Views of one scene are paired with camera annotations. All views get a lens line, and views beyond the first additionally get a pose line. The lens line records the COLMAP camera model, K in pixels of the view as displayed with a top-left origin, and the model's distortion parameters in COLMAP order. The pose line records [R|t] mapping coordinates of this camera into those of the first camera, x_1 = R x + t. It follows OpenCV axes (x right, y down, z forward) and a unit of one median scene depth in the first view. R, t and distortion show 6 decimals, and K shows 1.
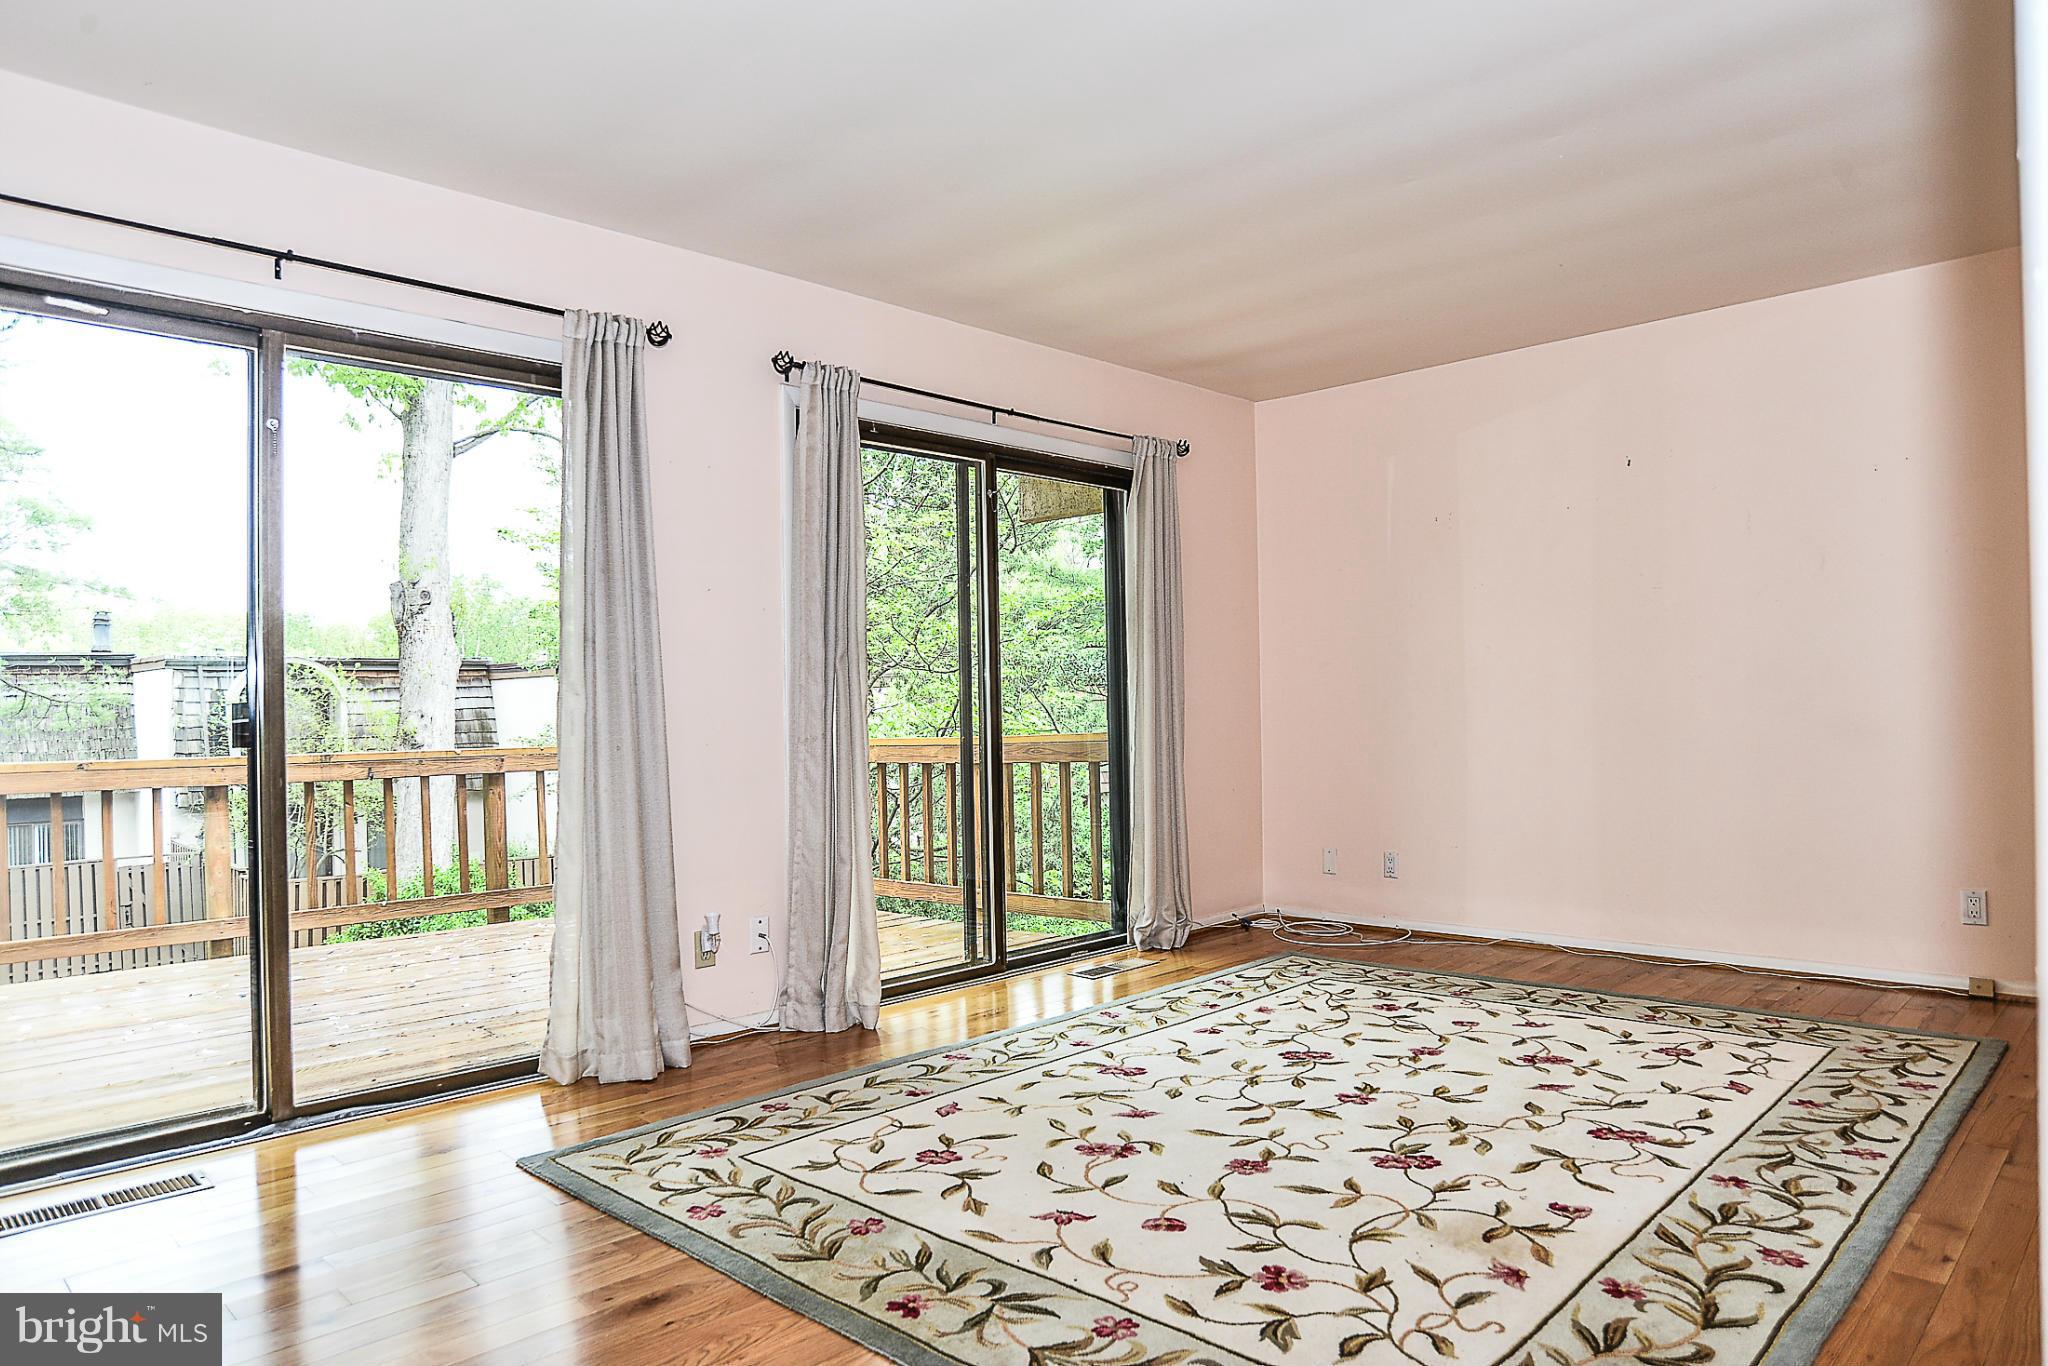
lens RADIAL K [[1278.2, 0, 1007.3], [0, 1278.2, 668.1], [0, 0, 1]] dist [-0.079462, 0.028510]
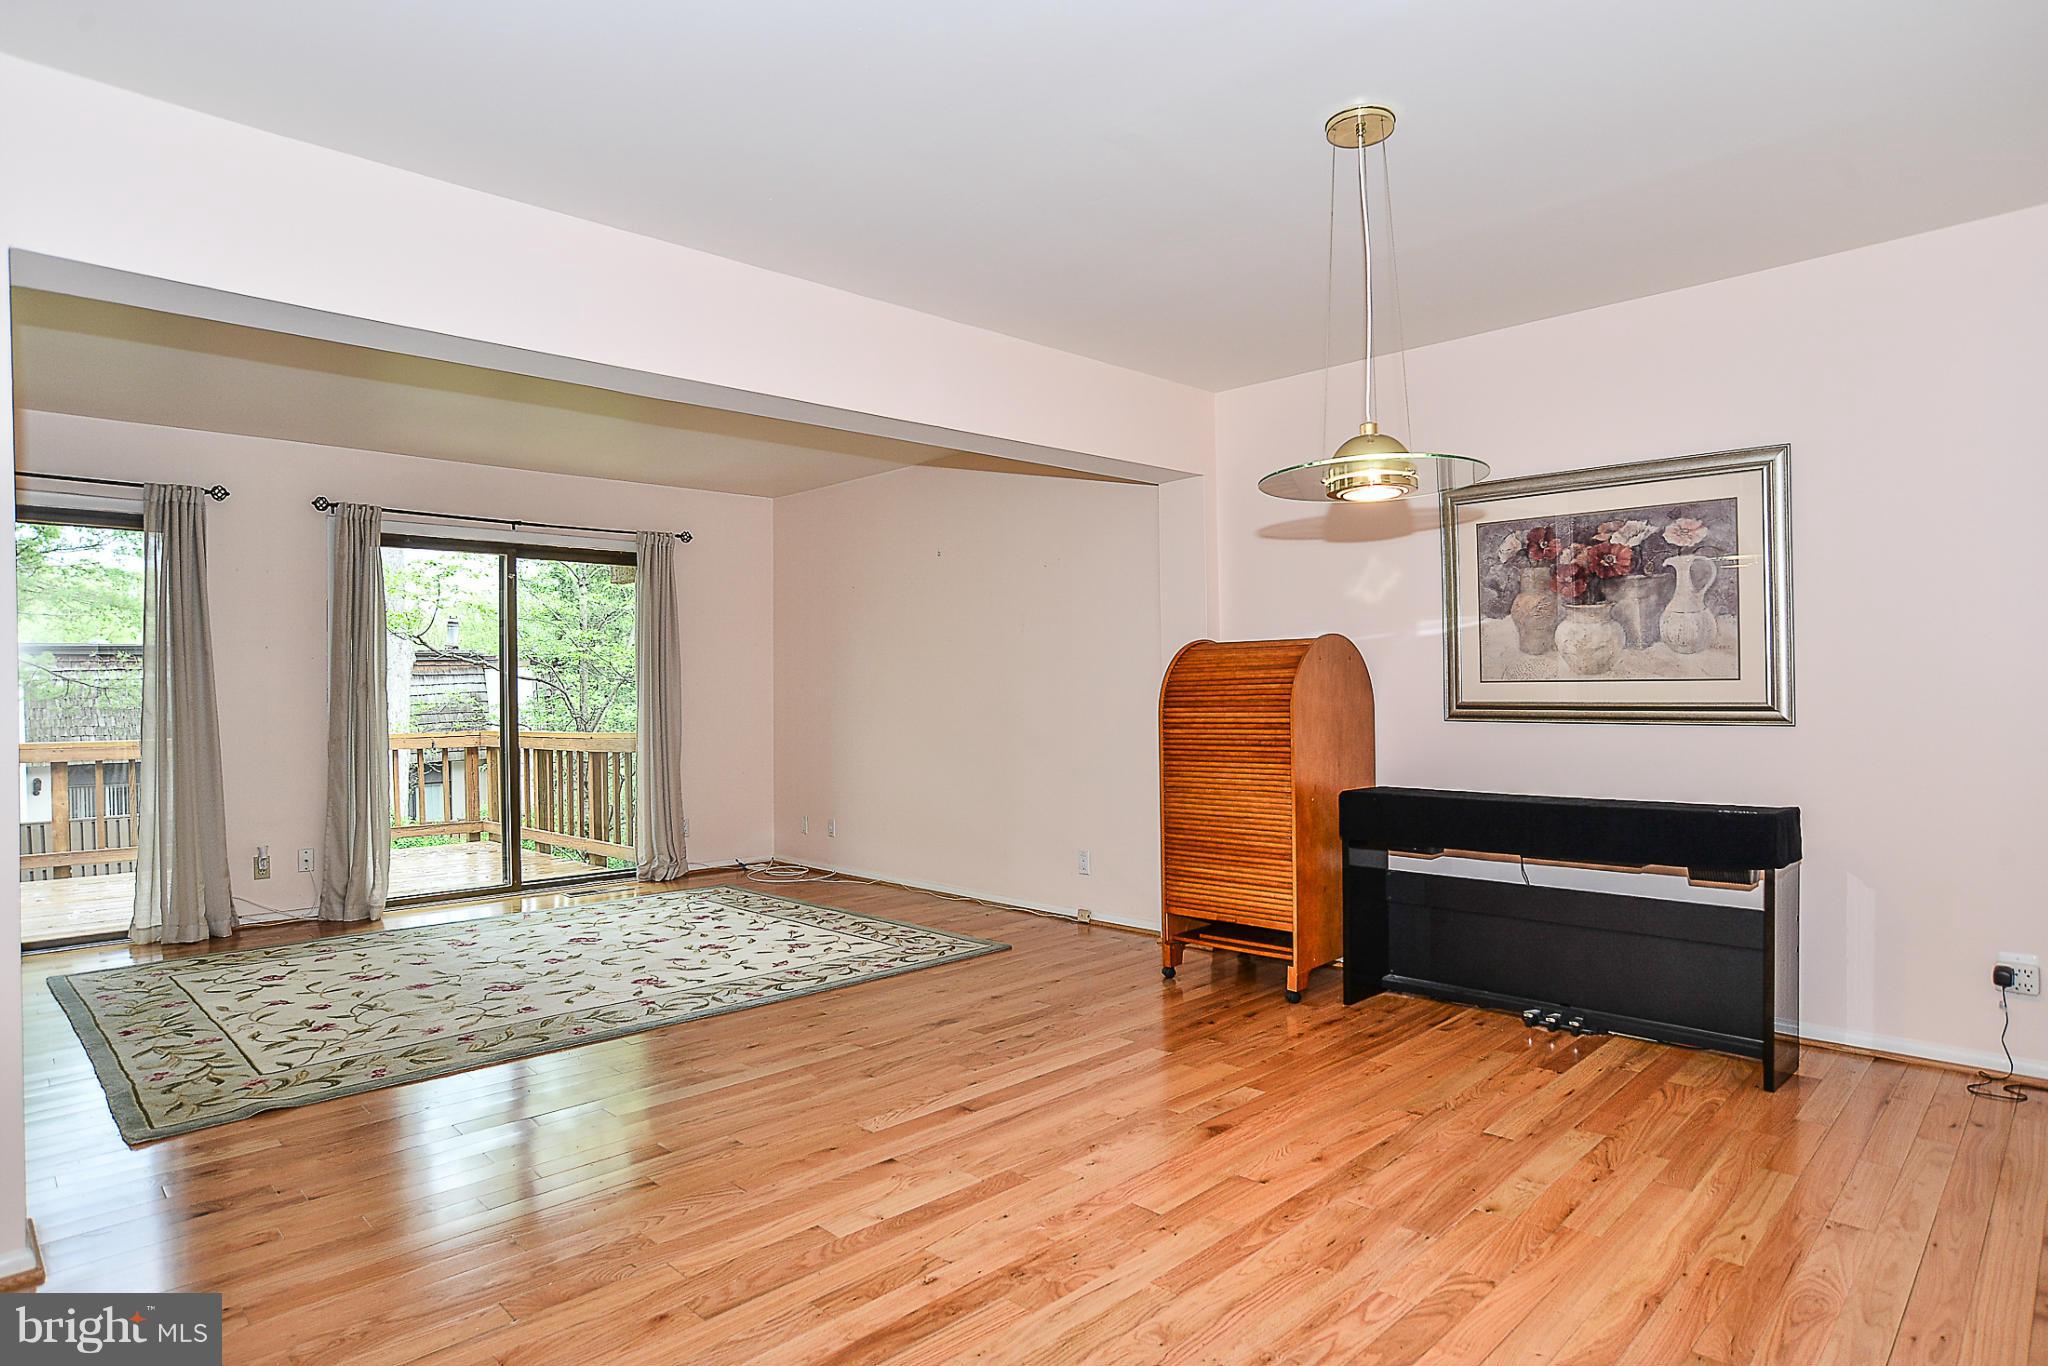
lens RADIAL K [[1131.6, 0, 1005.2], [0, 1131.6, 683.5], [0, 0, 1]] dist [-0.062221, 0.006277]
pose [[0.999851, 0.010695, -0.013574, 0.912611], [-0.010349, 0.999626, 0.025304, -0.075950], [0.013840, -0.025160, 0.999588, -0.489079]]
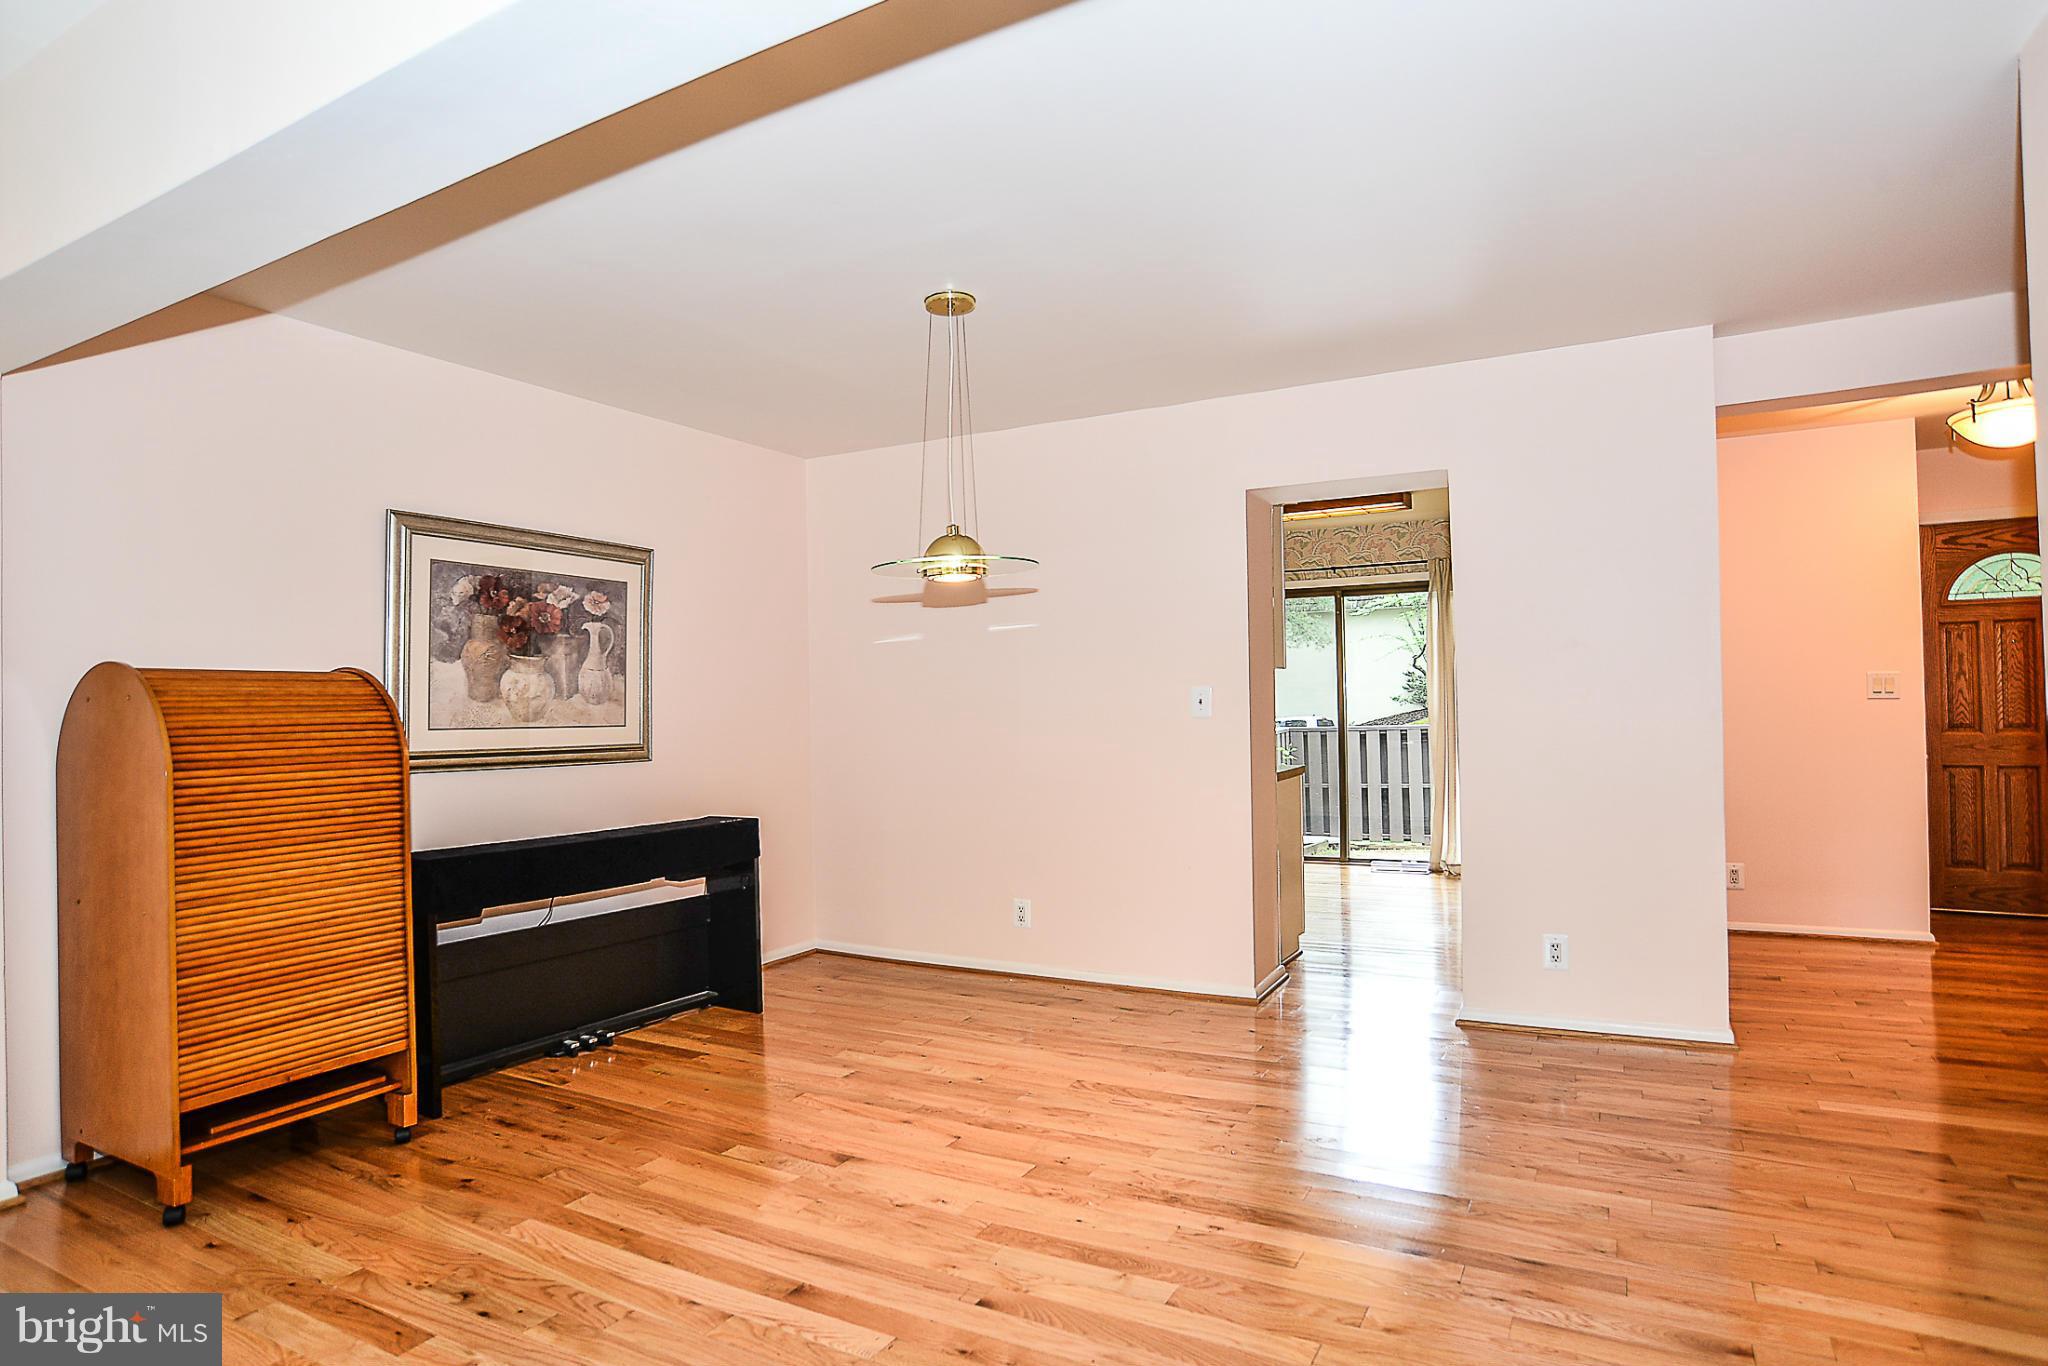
lens RADIAL K [[1131.6, 0, 1026.5], [0, 1131.6, 682.5], [0, 0, 1]] dist [-0.062221, 0.006277]
pose [[-0.278243, 0.055514, 0.958905, 0.115747], [-0.000983, 0.998311, -0.058081, -0.032013], [-0.960510, -0.017103, -0.277719, 0.543021]]
